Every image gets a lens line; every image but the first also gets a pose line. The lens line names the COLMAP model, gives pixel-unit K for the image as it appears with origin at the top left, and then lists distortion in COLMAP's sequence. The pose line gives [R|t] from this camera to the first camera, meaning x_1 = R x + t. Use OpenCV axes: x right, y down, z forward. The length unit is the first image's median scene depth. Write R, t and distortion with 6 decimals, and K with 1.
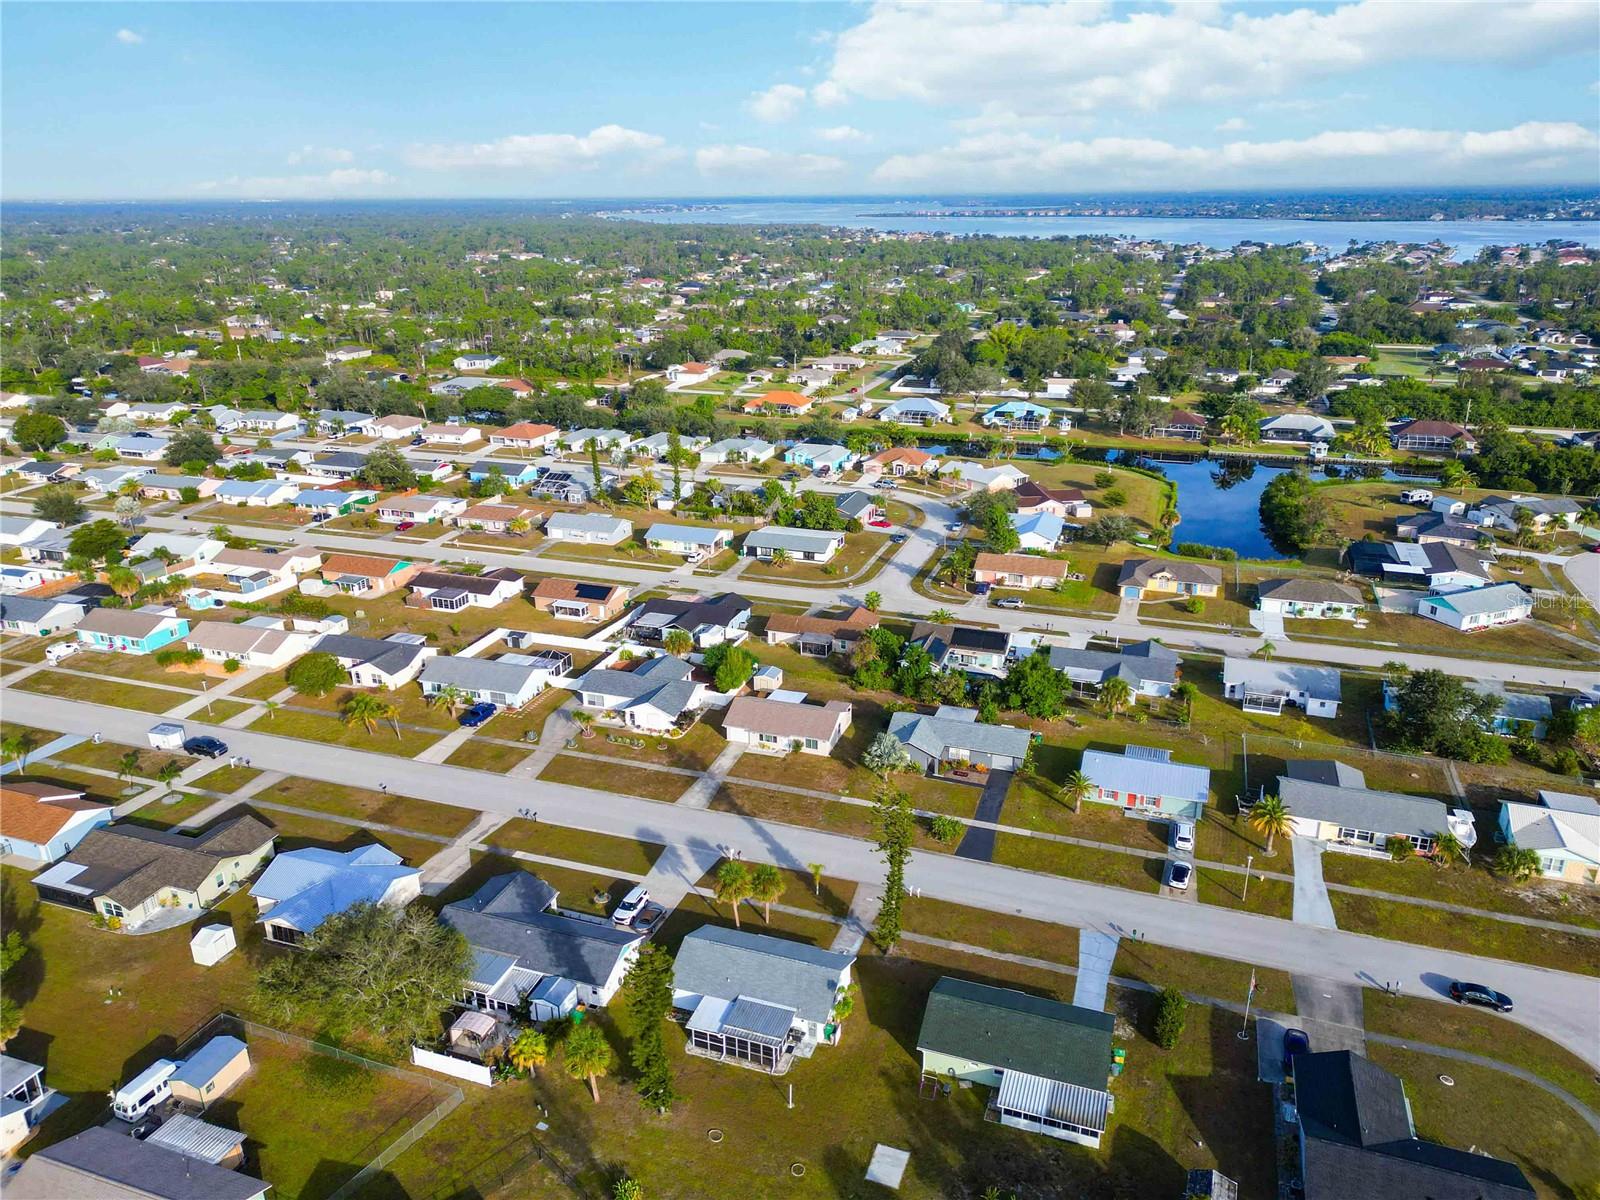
lens RADIAL K [[1113.1, 0, 800.0], [0, 1113.1, 600.0], [0, 0, 1]] dist [0.081069, -0.083128]
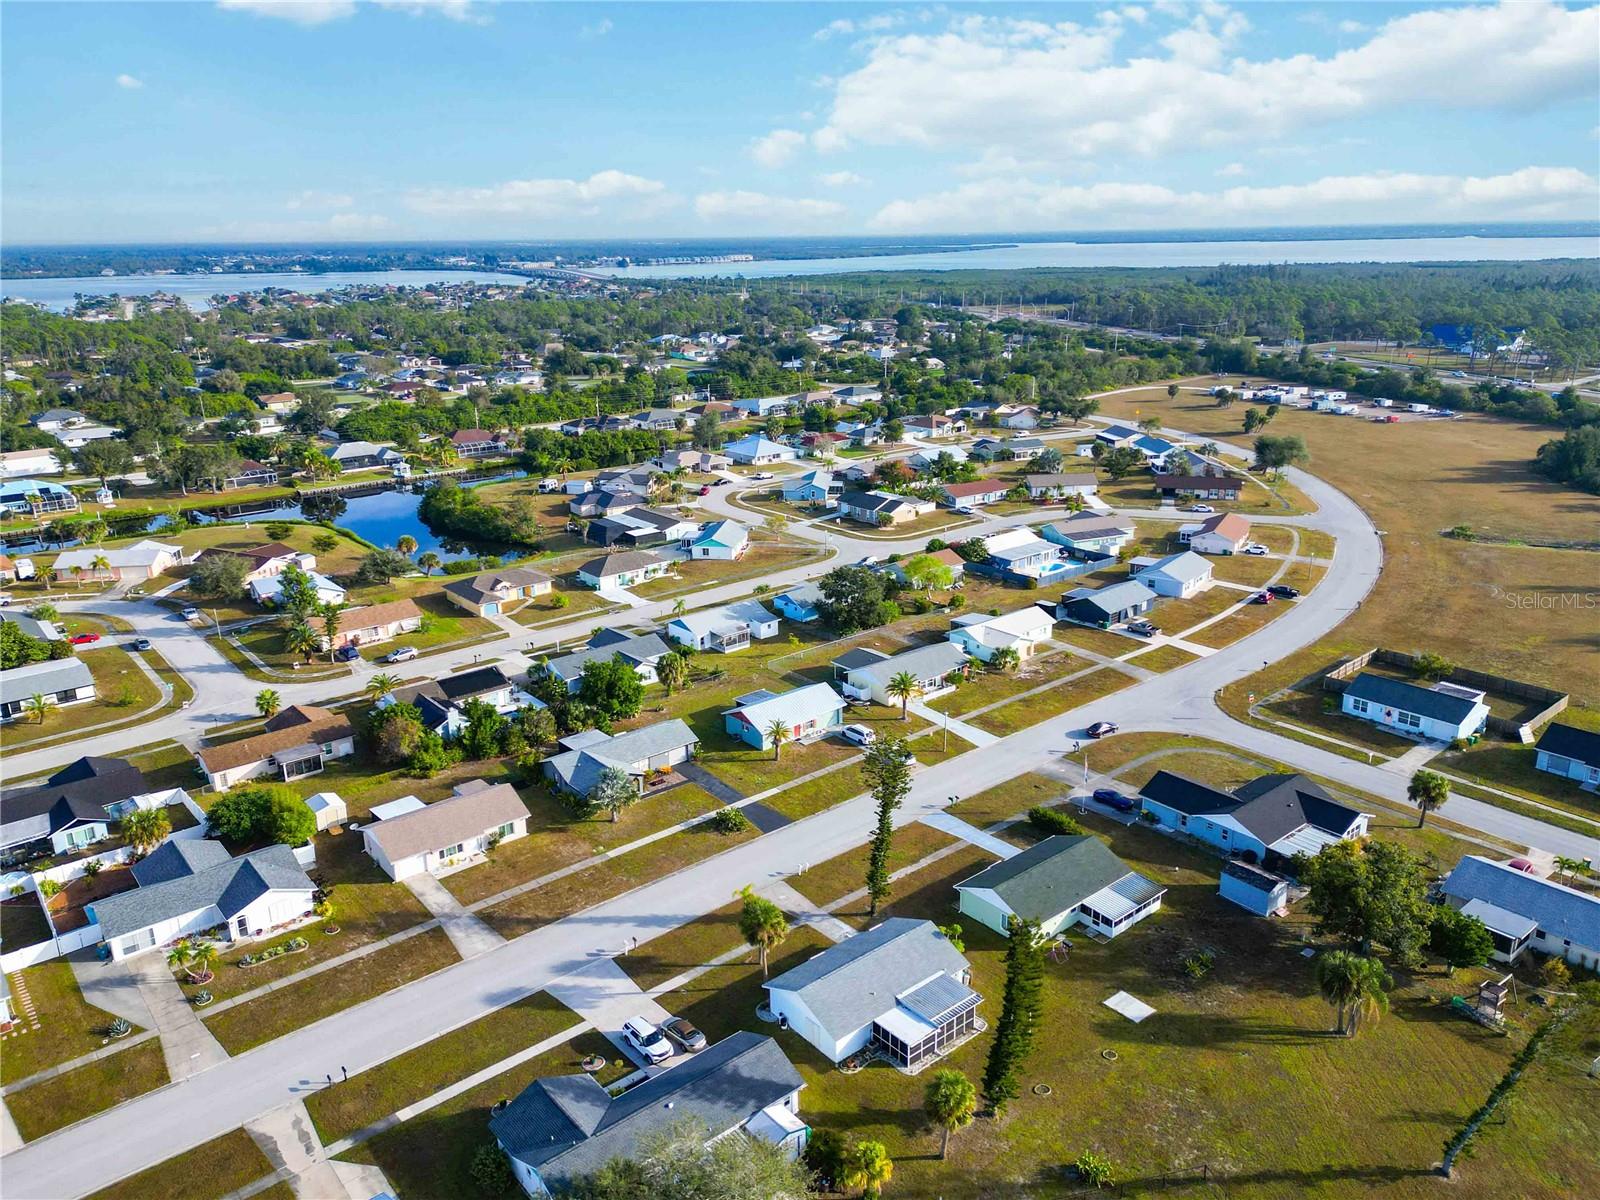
lens RADIAL K [[1165.5, 0, 800.0], [0, 1165.5, 600.0], [0, 0, 1]] dist [0.090062, -0.098140]
pose [[0.510502, -0.255597, 0.821010, -0.474499], [0.304363, 0.946699, 0.105474, -0.048049], [-0.804208, 0.196041, 0.561086, 0.271808]]
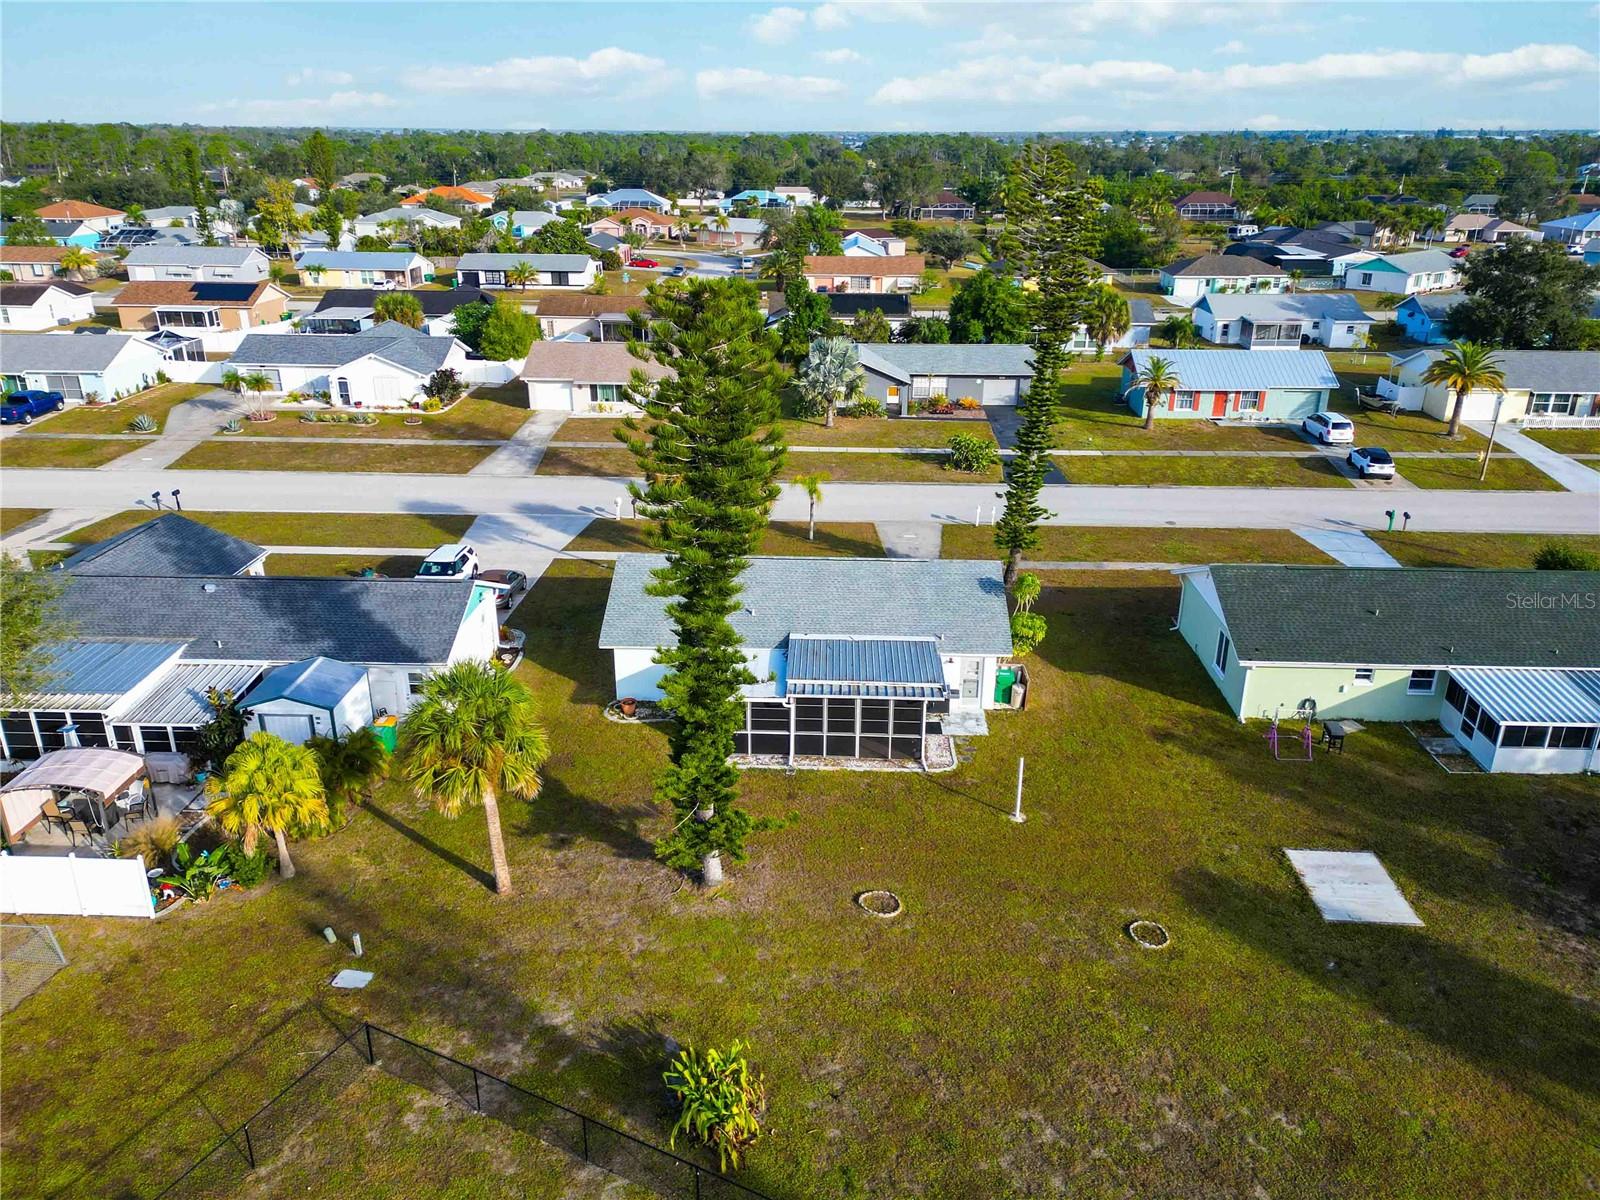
lens RADIAL K [[1165.5, 0, 800.0], [0, 1165.5, 600.0], [0, 0, 1]] dist [0.090062, -0.098140]
pose [[0.954116, -0.097771, 0.283027, -0.102087], [0.089677, 0.995108, 0.041449, 0.189946], [-0.285695, -0.014166, 0.958216, 0.343404]]
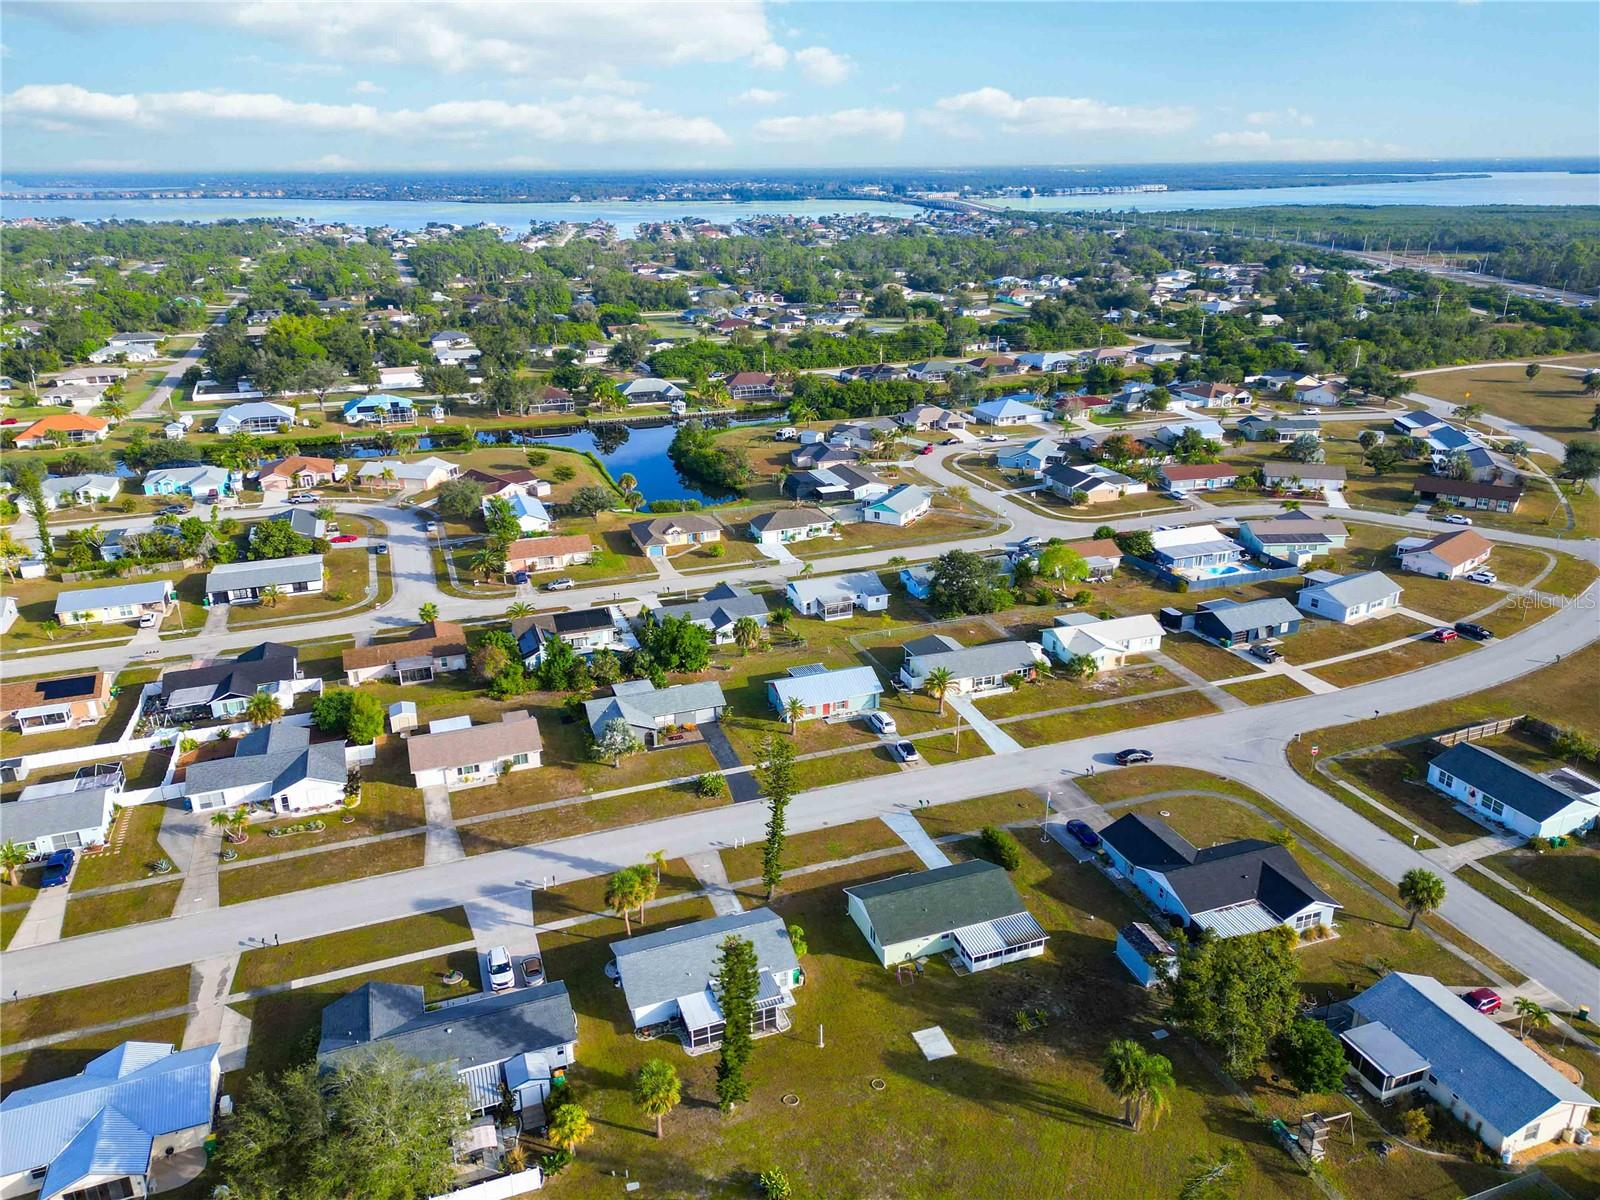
lens RADIAL K [[1137.0, 0, 800.0], [0, 1137.0, 600.0], [0, 0, 1]] dist [0.088562, -0.097355]
pose [[0.770749, -0.224588, 0.596243, -0.307231], [0.220332, 0.972029, 0.081318, -0.023349], [-0.597829, 0.068696, 0.798675, 0.072204]]
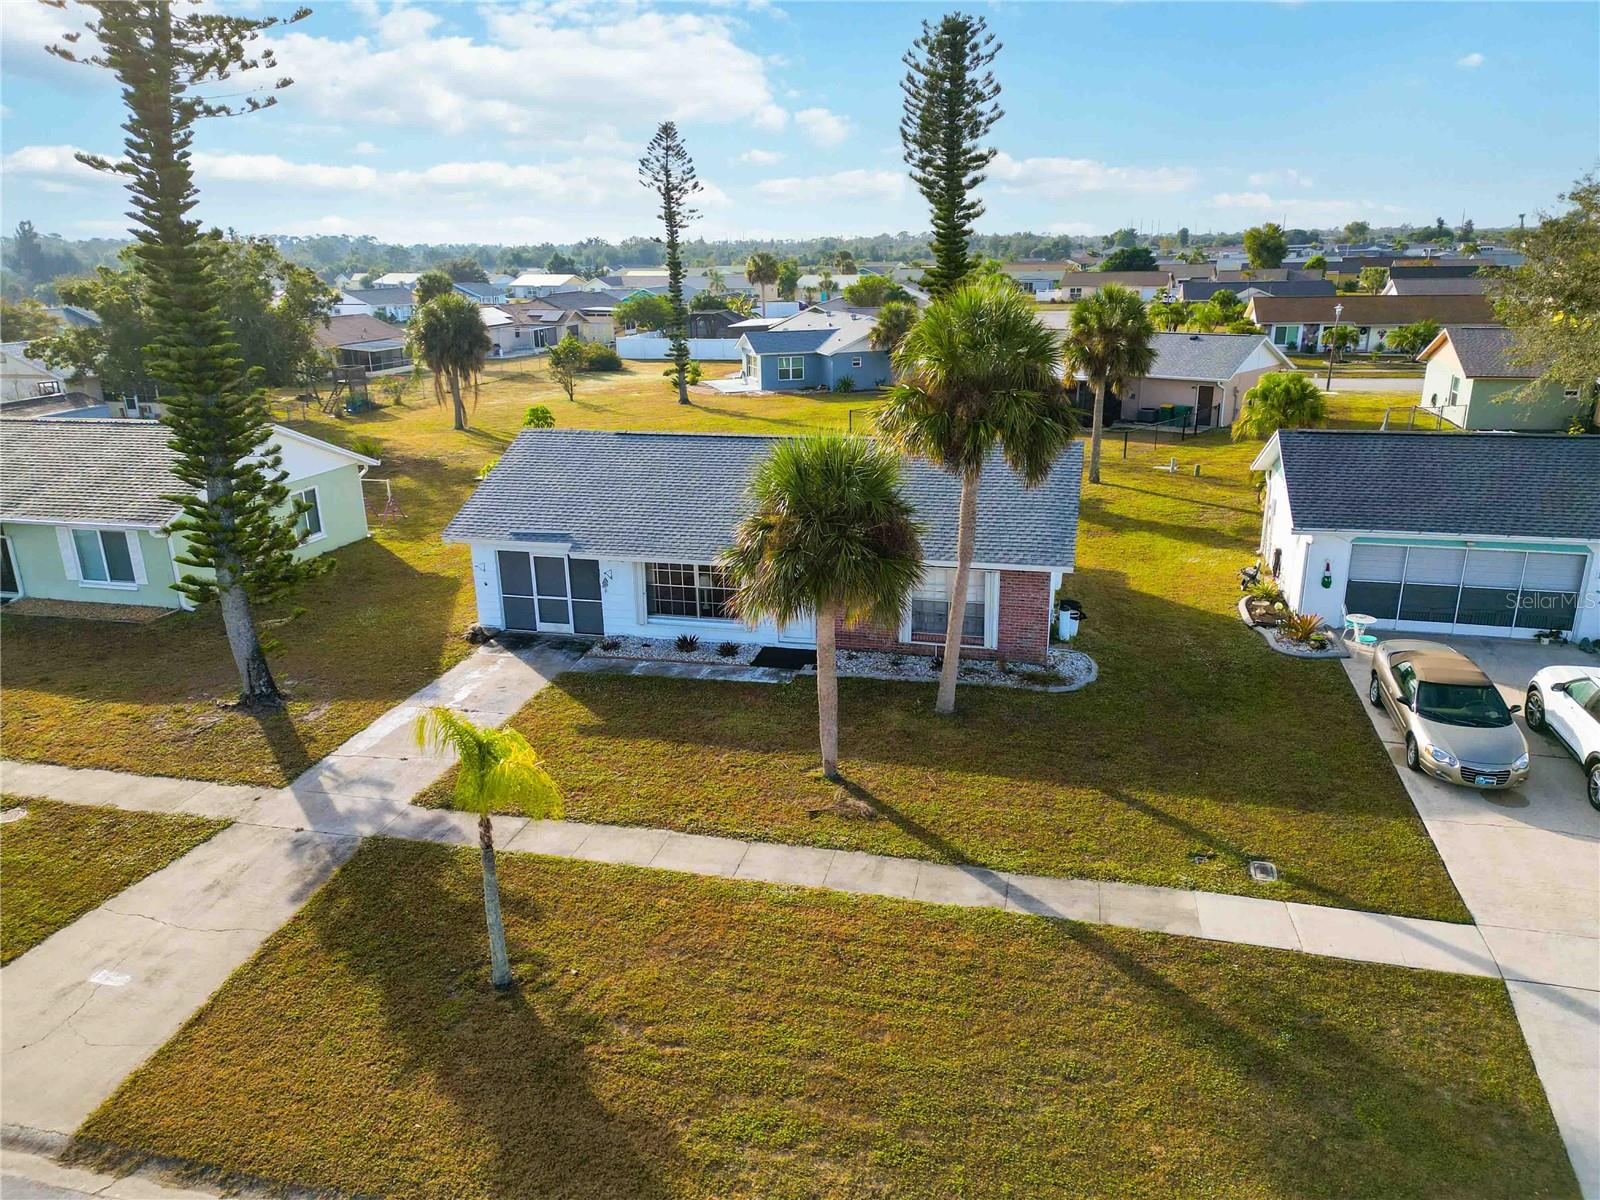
lens RADIAL K [[1113.1, 0, 800.0], [0, 1113.1, 600.0], [0, 0, 1]] dist [0.081069, -0.083128]
pose [[-0.995641, 0.052084, -0.077368, -0.007805], [-0.005772, 0.793538, 0.608493, 0.104633], [0.093087, 0.606287, -0.789779, 0.764432]]
